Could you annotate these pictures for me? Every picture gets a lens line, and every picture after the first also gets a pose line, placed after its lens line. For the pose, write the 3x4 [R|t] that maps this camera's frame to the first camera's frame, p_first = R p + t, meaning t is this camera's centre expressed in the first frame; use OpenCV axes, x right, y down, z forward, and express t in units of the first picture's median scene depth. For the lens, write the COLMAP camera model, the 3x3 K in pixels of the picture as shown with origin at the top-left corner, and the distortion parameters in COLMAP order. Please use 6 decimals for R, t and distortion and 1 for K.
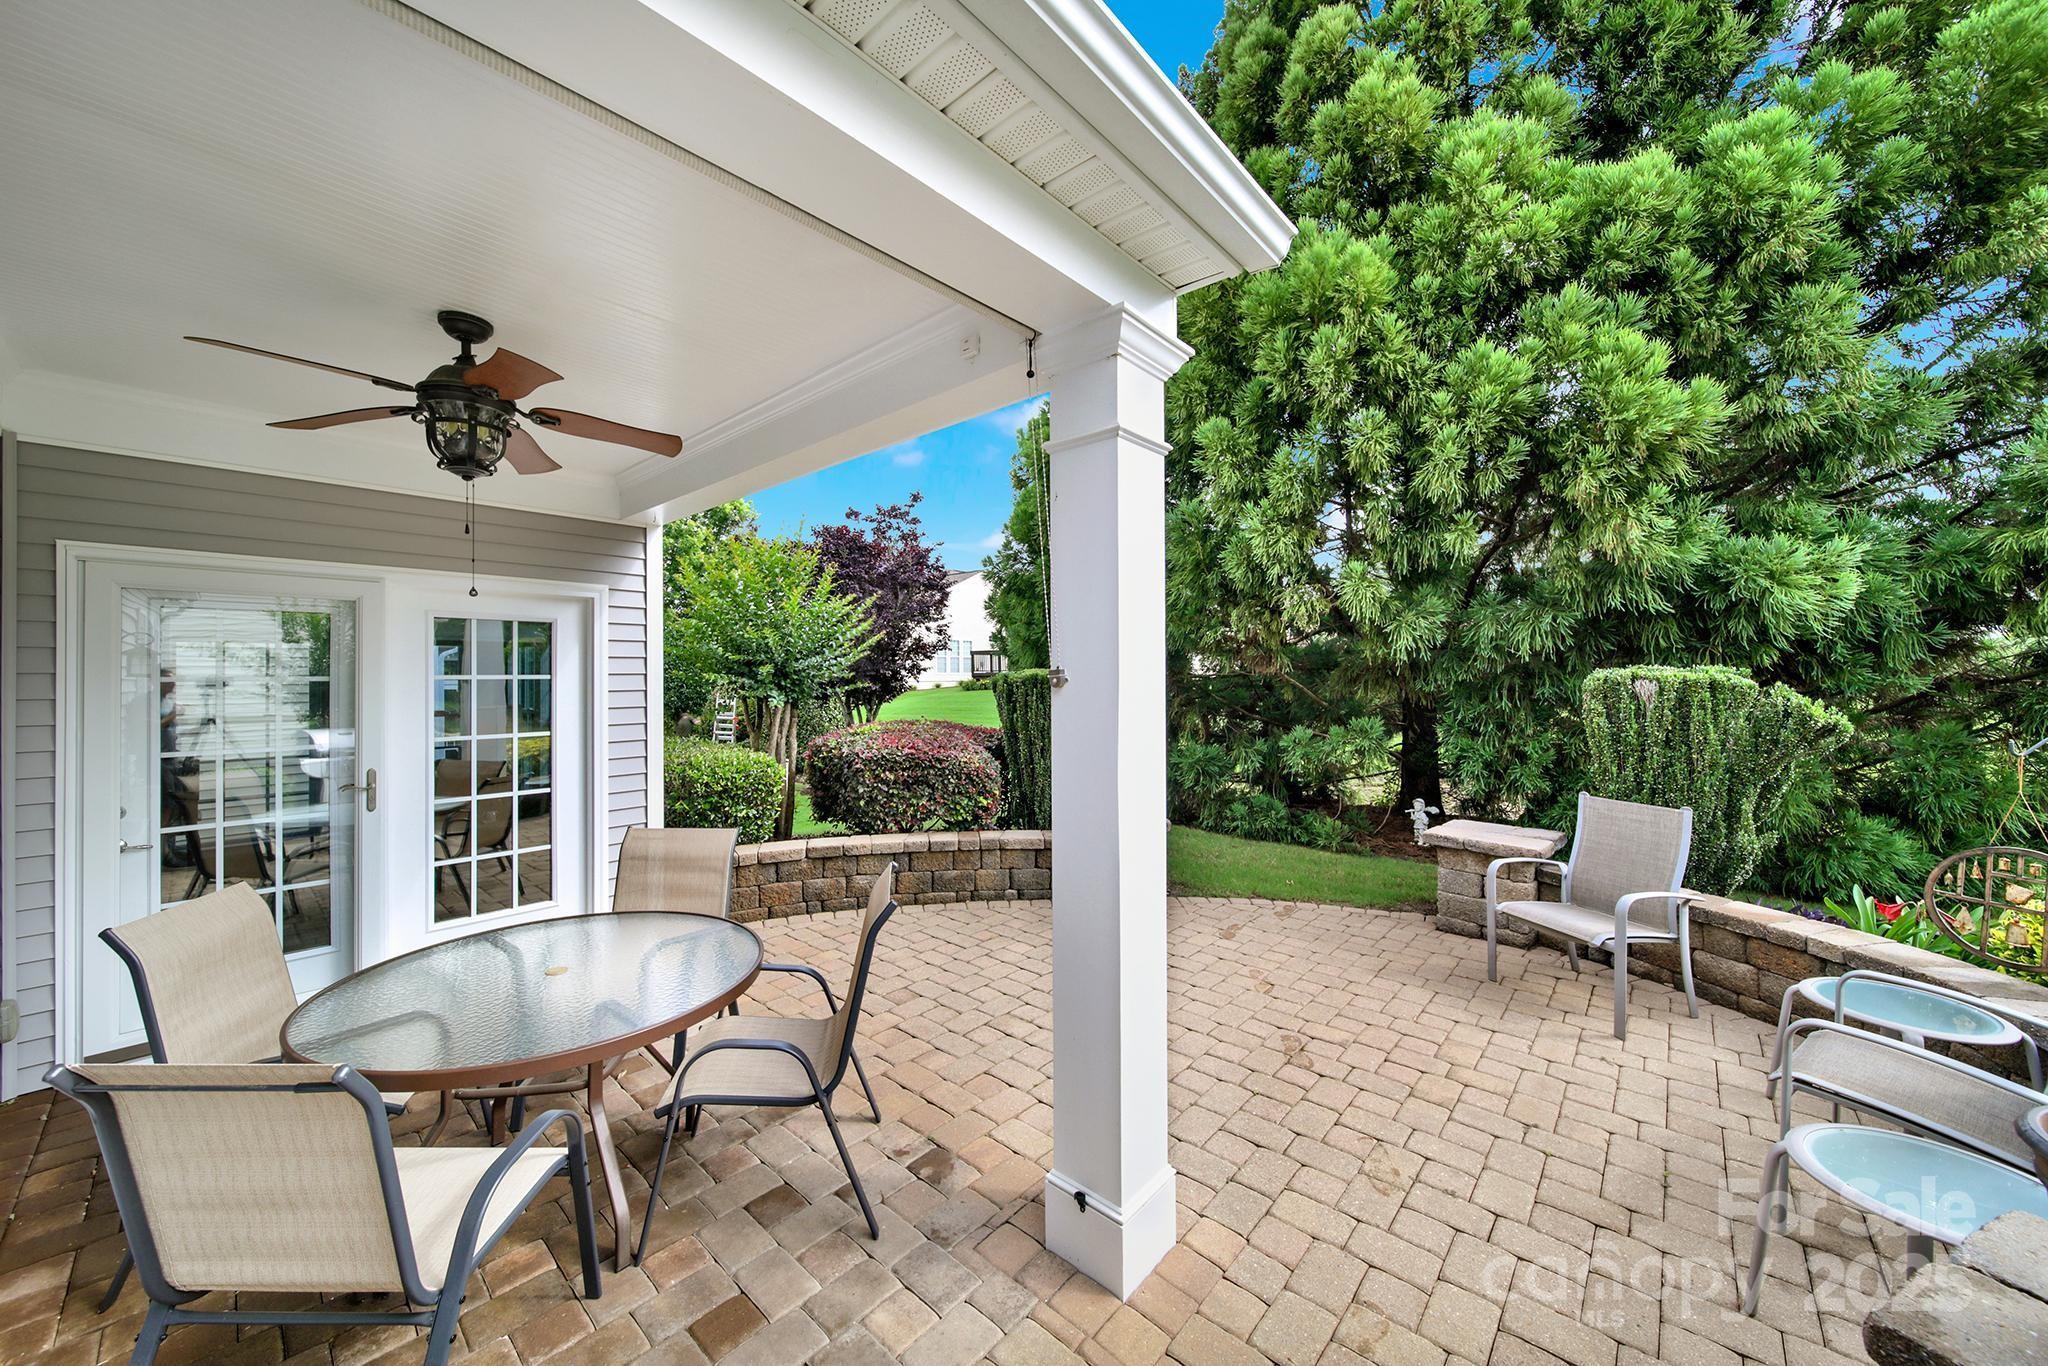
lens RADIAL K [[737.6, 0, 1017.4], [0, 737.6, 679.3], [0, 0, 1]] dist [-0.002005, -0.001512]
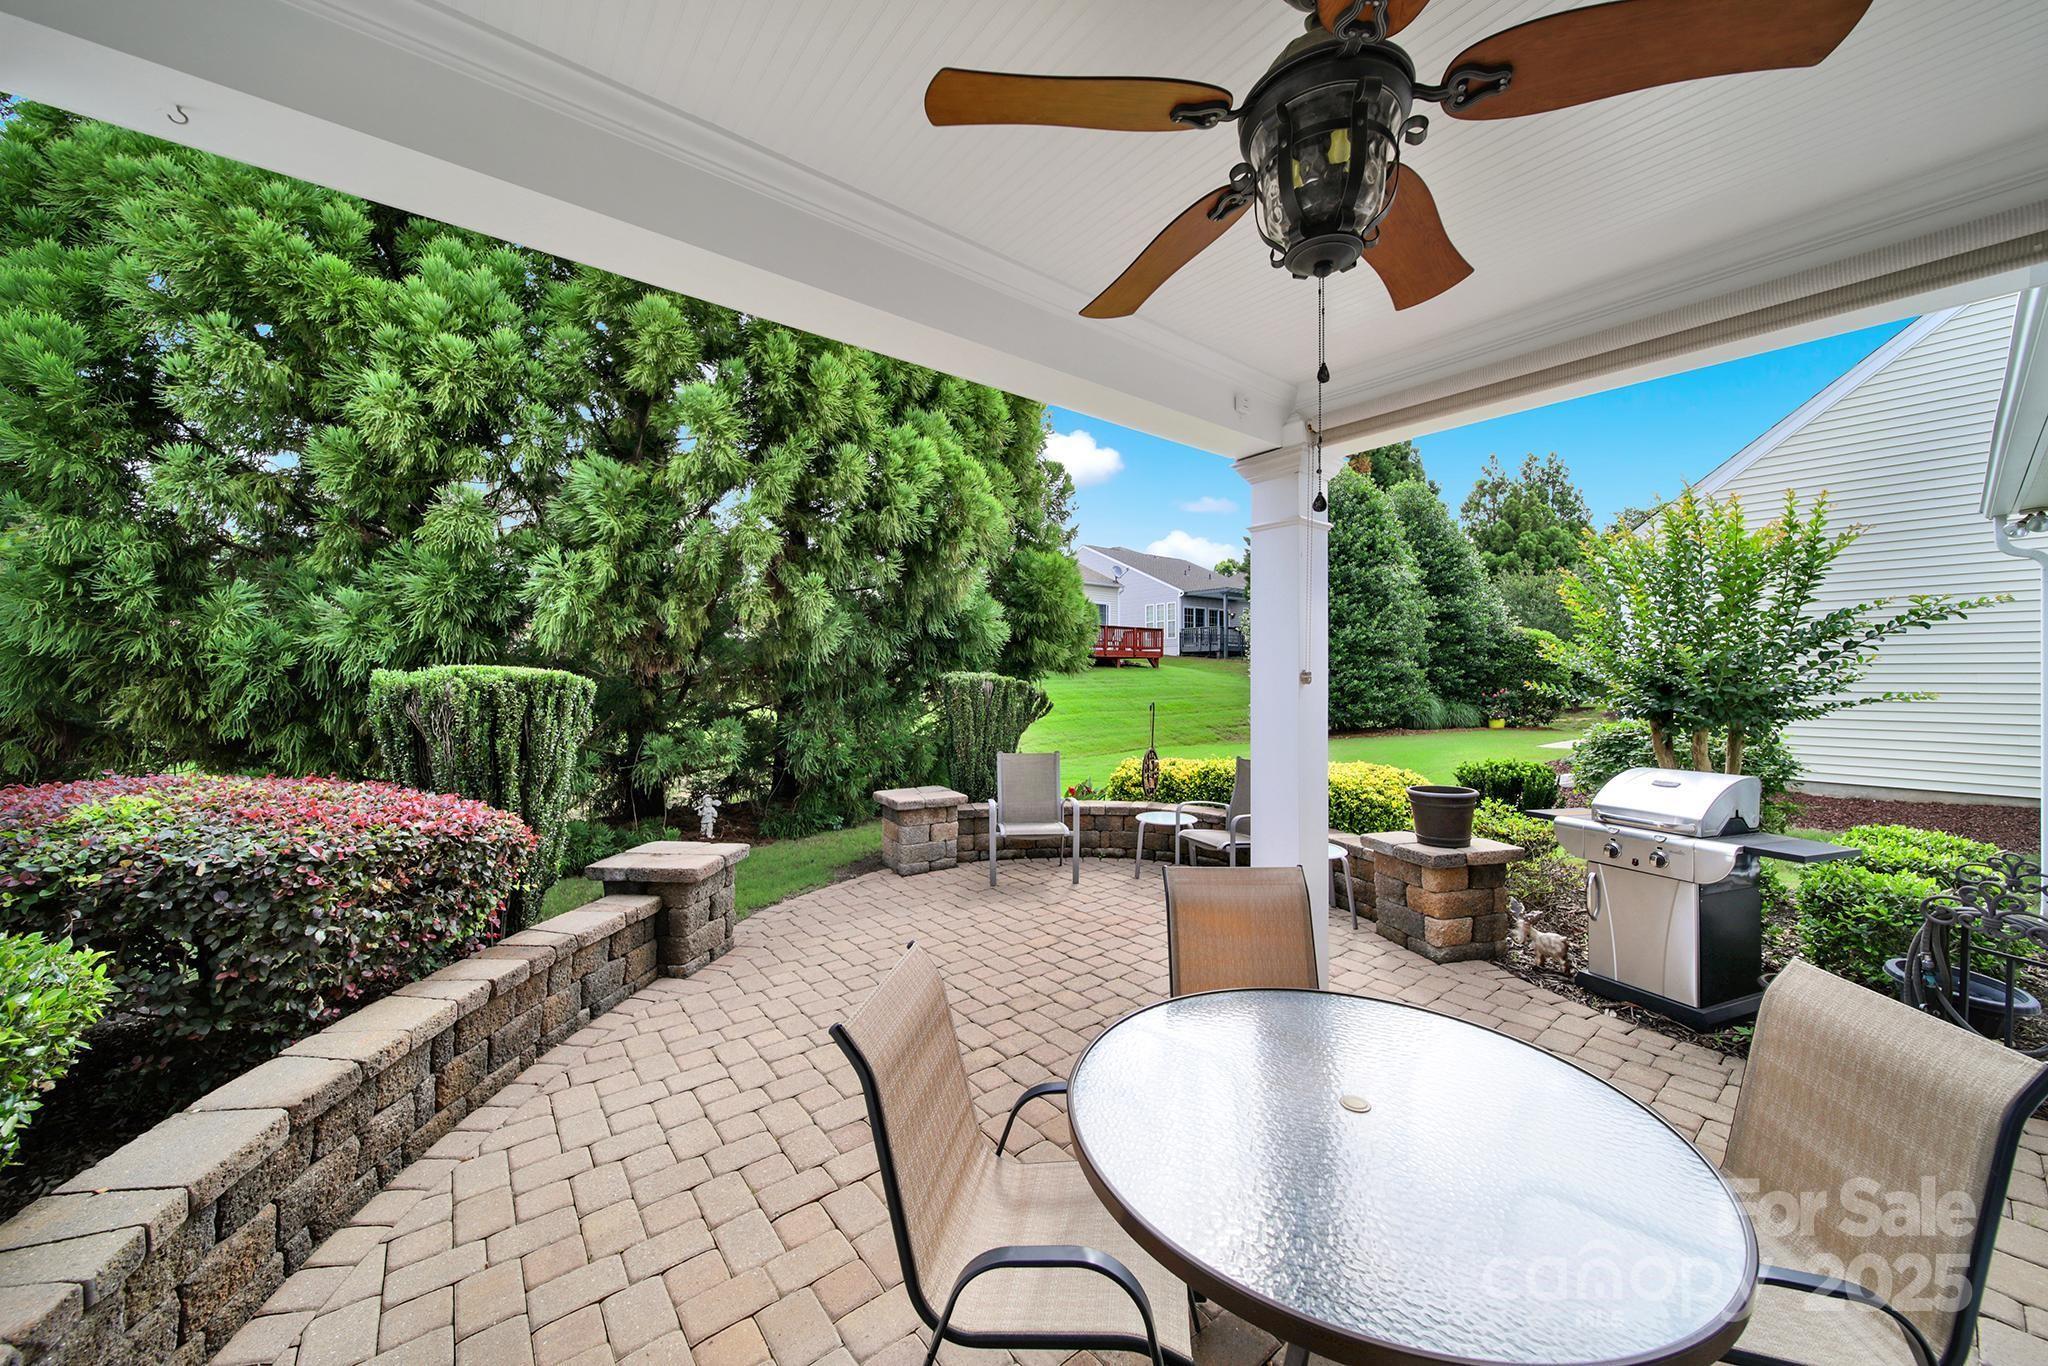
lens RADIAL K [[737.6, 0, 1023.0], [0, 737.6, 679.6], [0, 0, 1]] dist [-0.002005, -0.001512]
pose [[0.153366, -0.004671, 0.988158, -0.696599], [-0.001387, 0.999987, 0.004942, -0.015285], [-0.988168, -0.002128, 0.153358, 0.599746]]
